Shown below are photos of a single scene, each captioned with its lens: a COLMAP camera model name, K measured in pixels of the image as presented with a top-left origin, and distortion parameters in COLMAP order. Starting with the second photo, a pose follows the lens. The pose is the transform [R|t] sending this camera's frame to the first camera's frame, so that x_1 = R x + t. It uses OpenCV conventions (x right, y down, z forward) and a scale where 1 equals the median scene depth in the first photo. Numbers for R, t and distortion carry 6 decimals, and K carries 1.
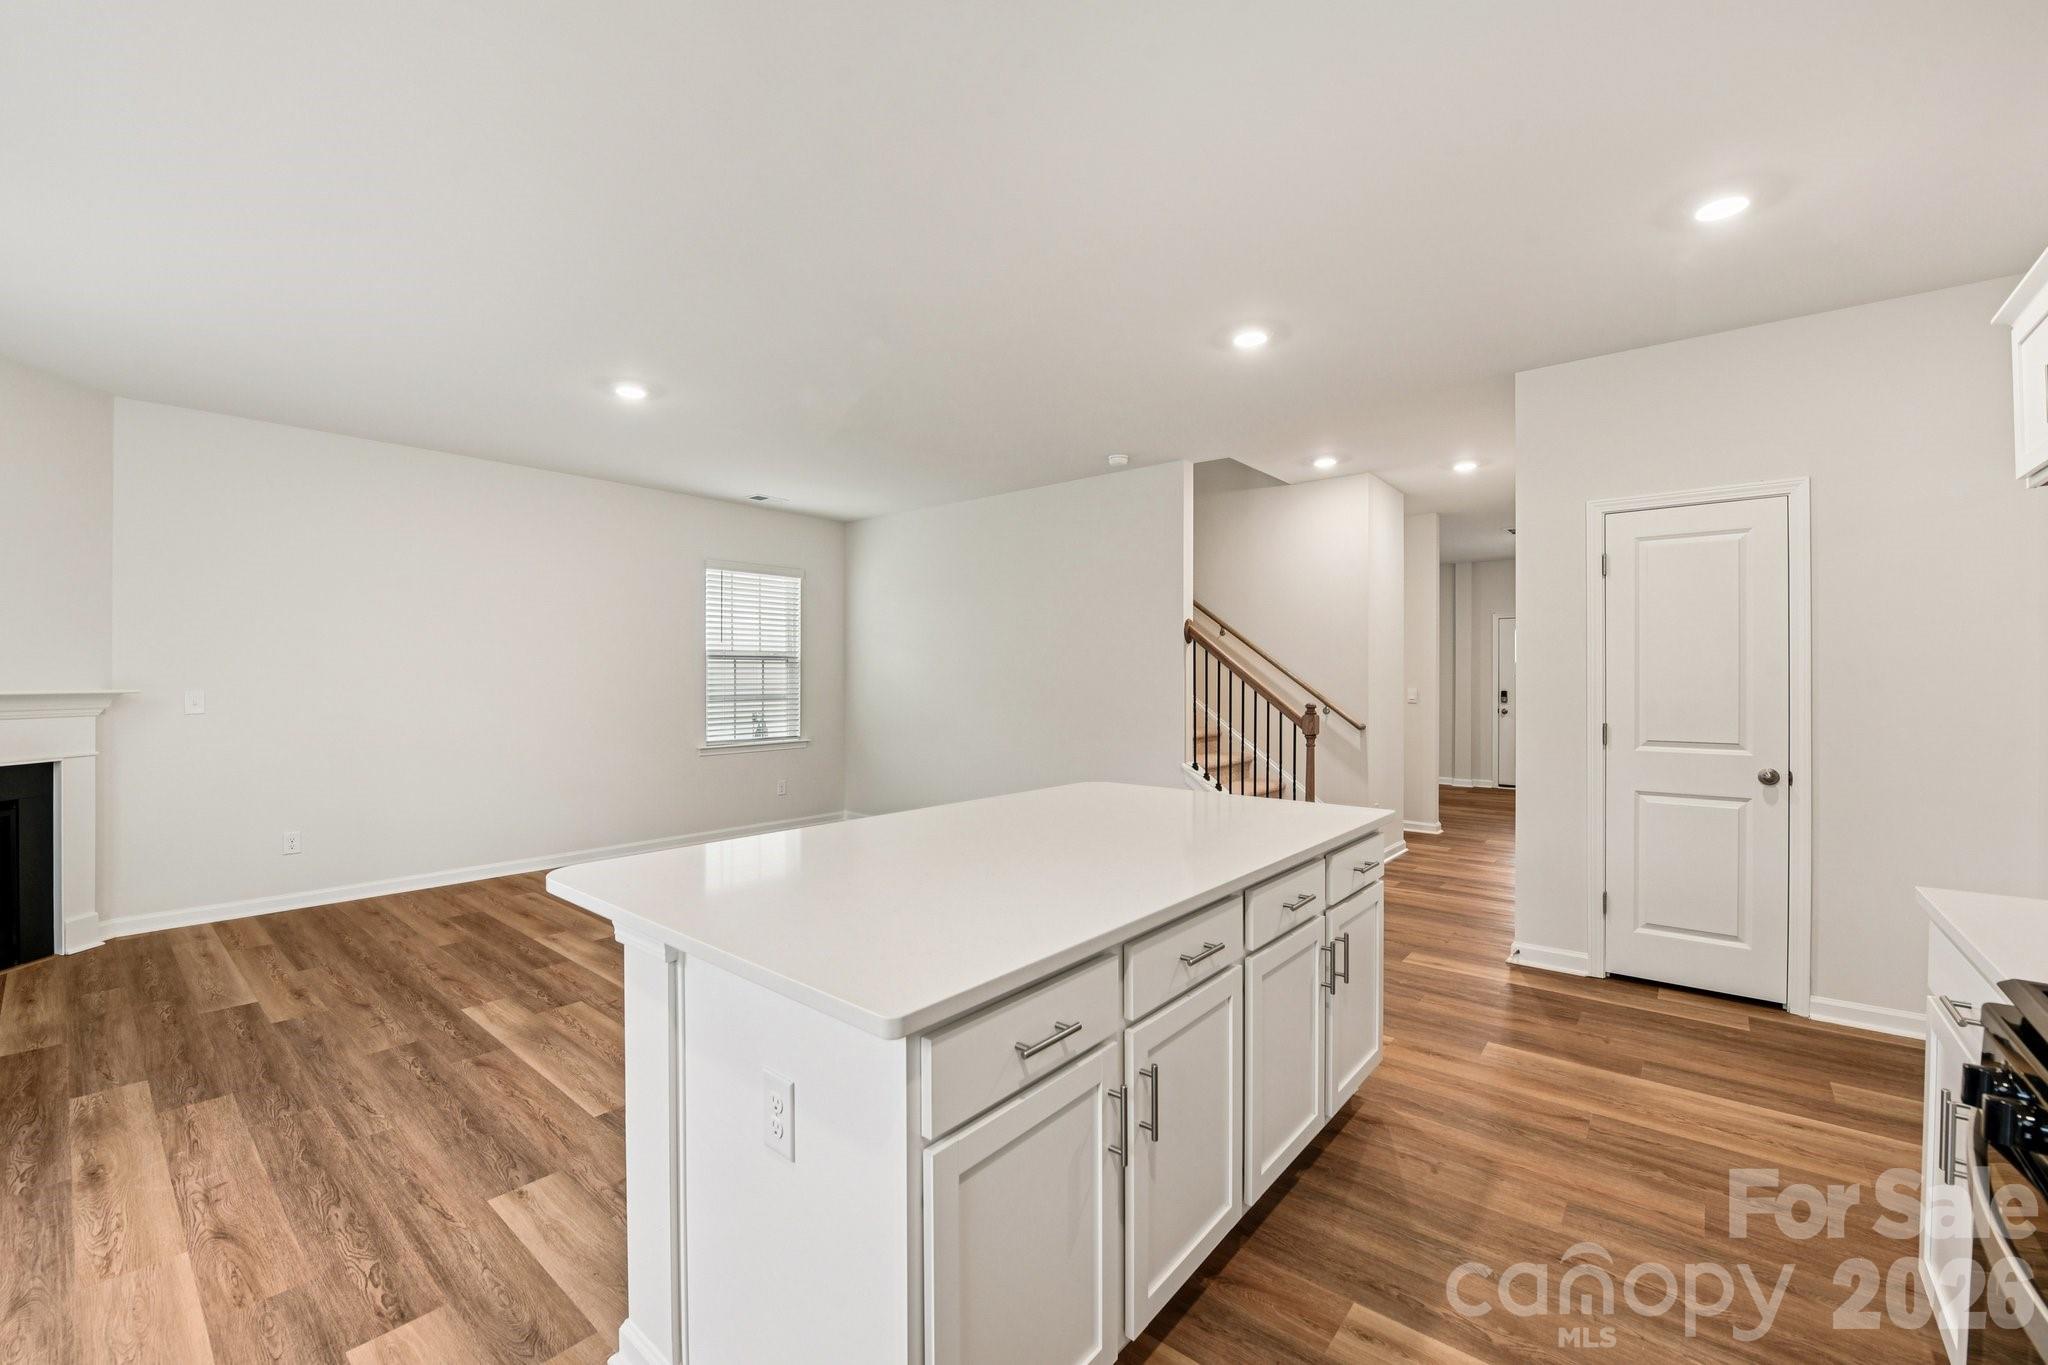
lens RADIAL K [[821.1, 0, 1024.0], [0, 821.1, 682.5], [0, 0, 1]] dist [-0.000512, -0.000076]
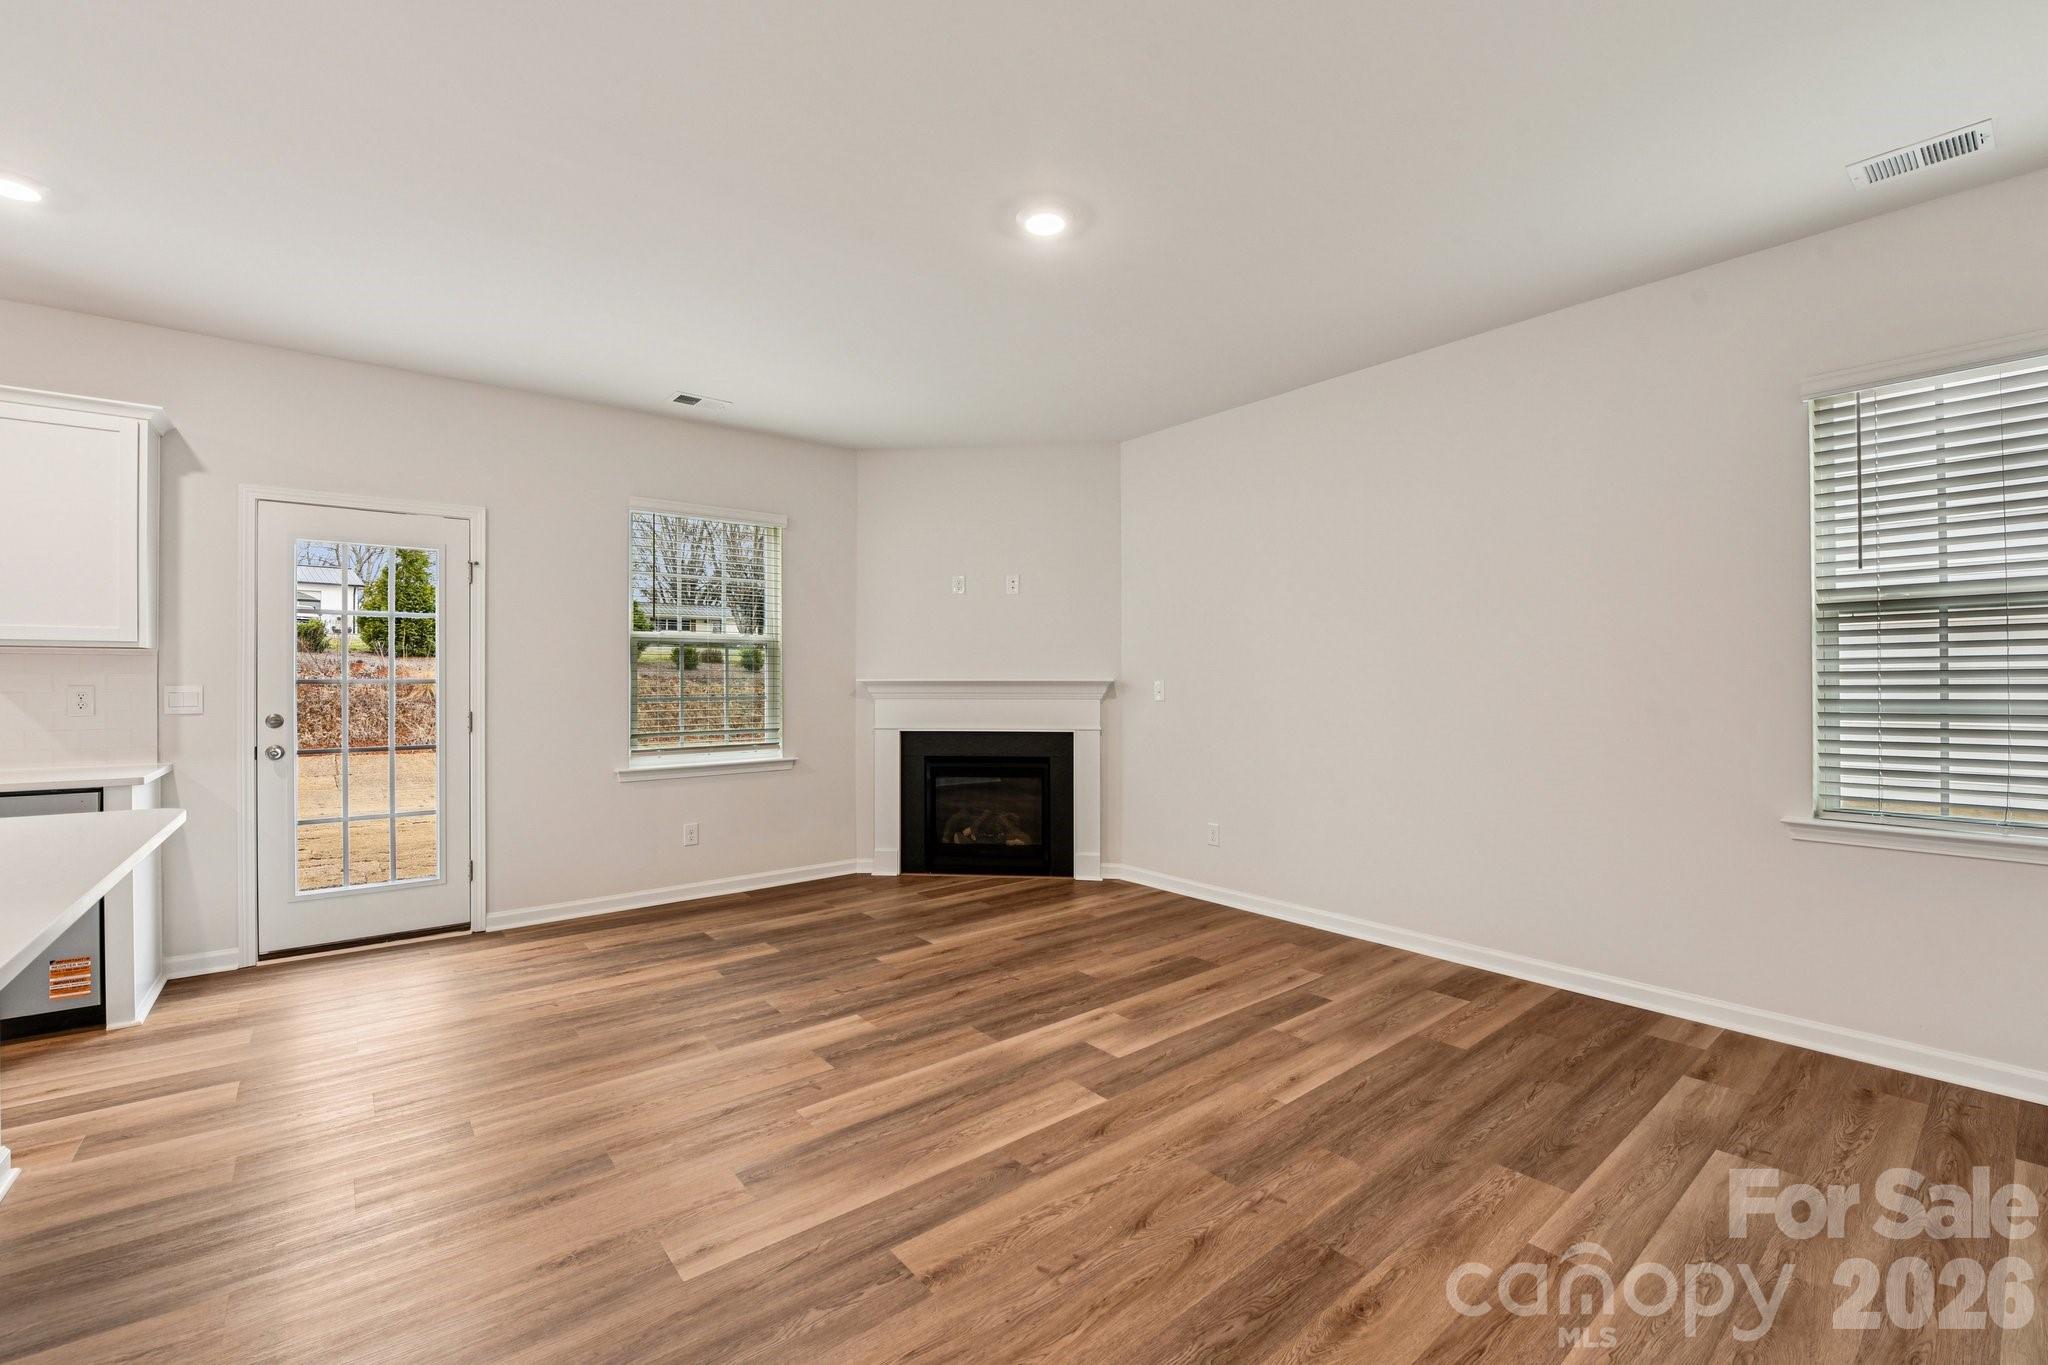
lens RADIAL K [[876.1, 0, 1024.0], [0, 876.1, 682.5], [0, 0, 1]] dist [-0.003185, -0.000219]
pose [[-0.208473, 0.002247, -0.978026, 0.228536], [0.001192, 0.999997, 0.002043, 0.013157], [0.978027, -0.000740, -0.208475, 1.237627]]
